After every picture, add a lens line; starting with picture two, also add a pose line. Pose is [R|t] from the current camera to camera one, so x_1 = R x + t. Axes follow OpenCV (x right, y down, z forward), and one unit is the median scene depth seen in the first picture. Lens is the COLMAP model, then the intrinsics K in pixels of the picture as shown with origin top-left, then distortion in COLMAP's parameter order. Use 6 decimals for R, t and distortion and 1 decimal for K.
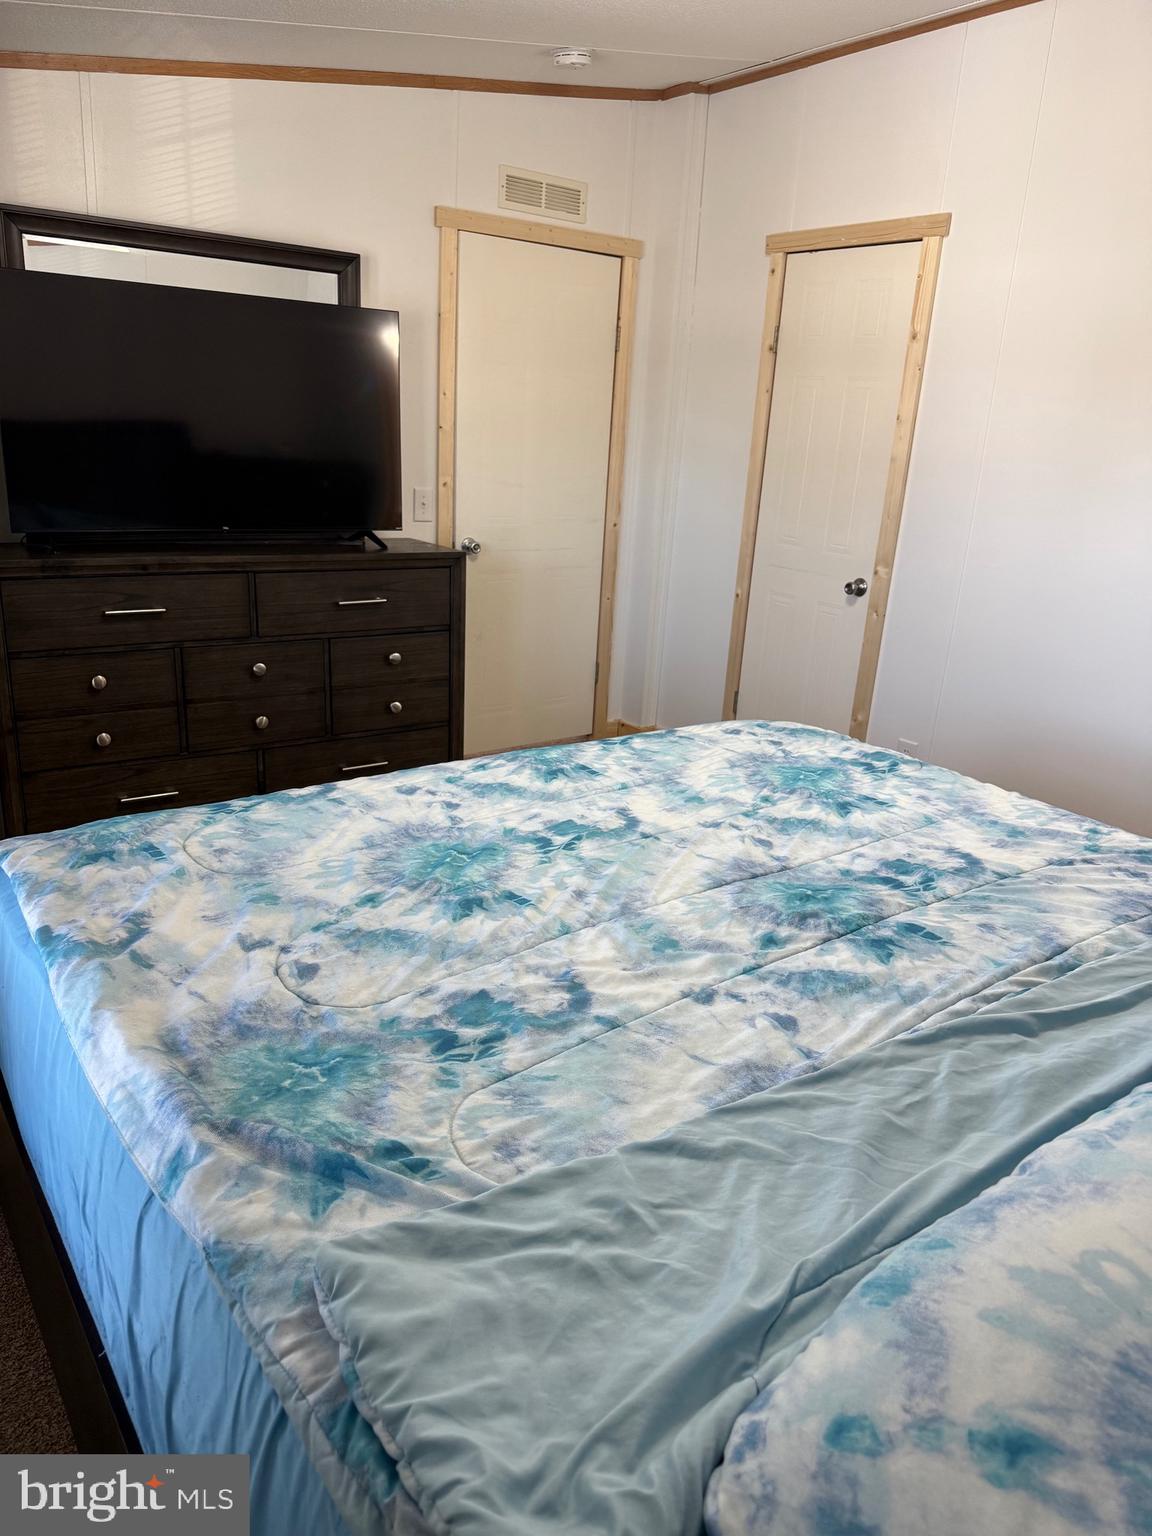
lens RADIAL K [[1077.5, 0, 564.7], [0, 1077.5, 763.8], [0, 0, 1]] dist [0.148023, -0.254343]
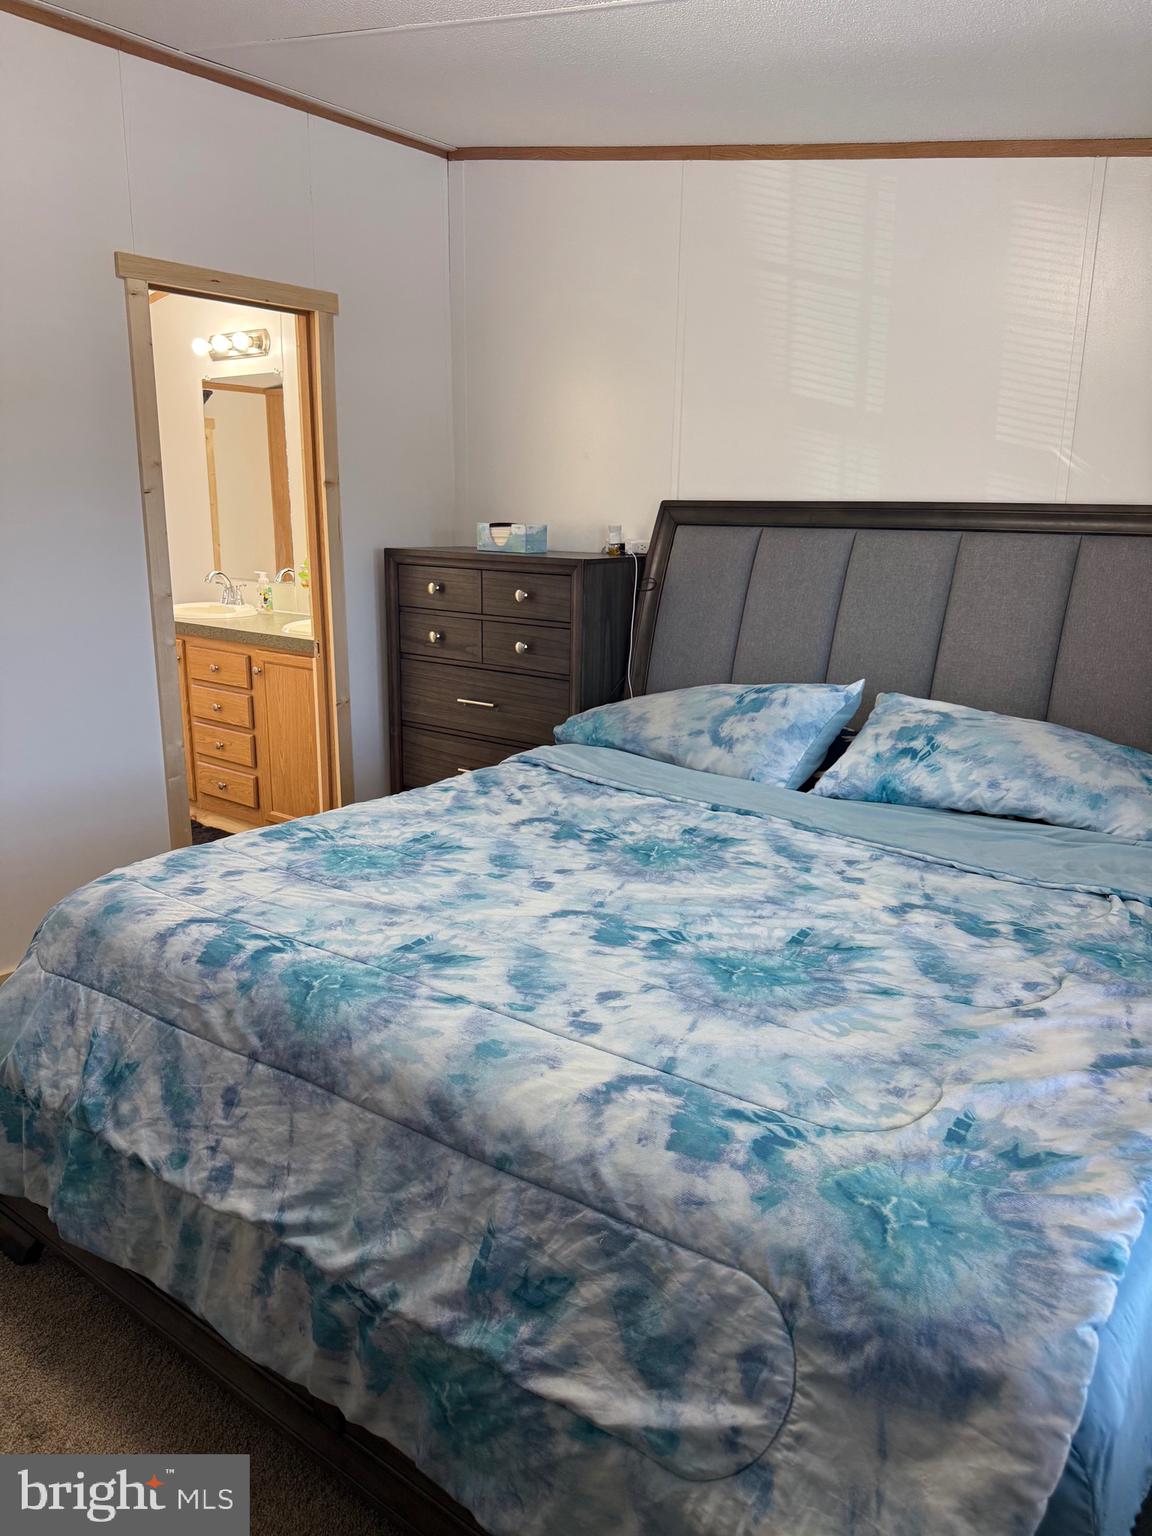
lens RADIAL K [[1077.5, 0, 564.7], [0, 1077.5, 763.8], [0, 0, 1]] dist [0.148023, -0.254343]
pose [[-0.280332, -0.284853, 0.916664, -0.802009], [0.263686, 0.895365, 0.358874, -0.423247], [-0.922975, 0.342315, -0.175888, 1.134331]]
